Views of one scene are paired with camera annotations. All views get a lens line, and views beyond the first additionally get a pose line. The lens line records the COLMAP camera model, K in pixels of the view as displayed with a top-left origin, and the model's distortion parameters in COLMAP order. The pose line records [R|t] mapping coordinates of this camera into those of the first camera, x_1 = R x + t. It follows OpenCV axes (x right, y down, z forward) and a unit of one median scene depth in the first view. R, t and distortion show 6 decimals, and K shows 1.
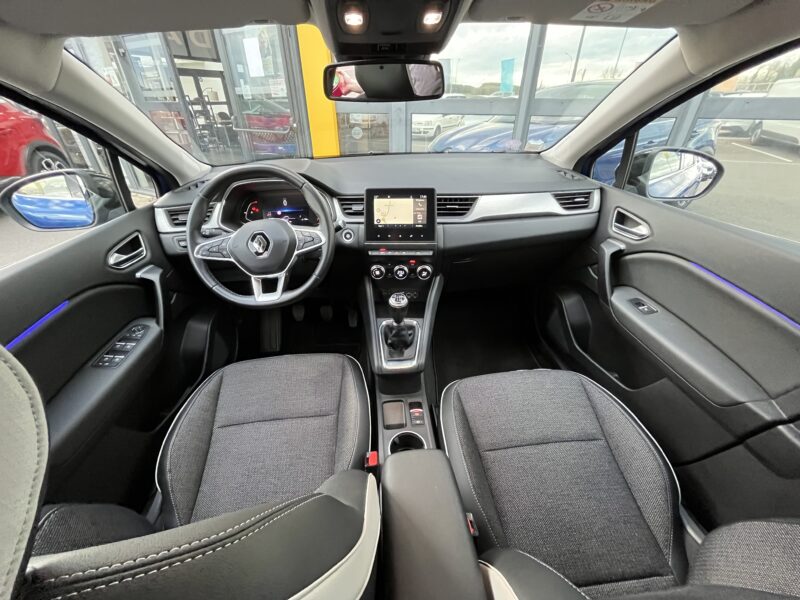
lens RADIAL K [[318.5, 0, 399.0], [0, 318.5, 307.0], [0, 0, 1]] dist [0.001922, 0.000068]
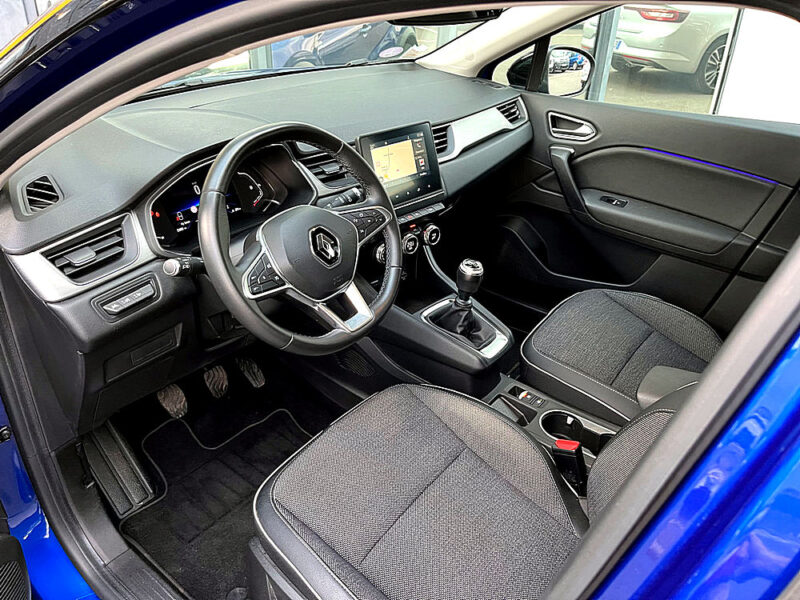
lens RADIAL K [[612.3, 0, 400.0], [0, 612.3, 300.0], [0, 0, 1]] dist [0.084684, -0.135328]
pose [[0.685183, -0.337533, 0.645443, -0.976133], [0.373199, 0.923676, 0.086857, -0.124400], [-0.625497, 0.181366, 0.758854, -0.001043]]
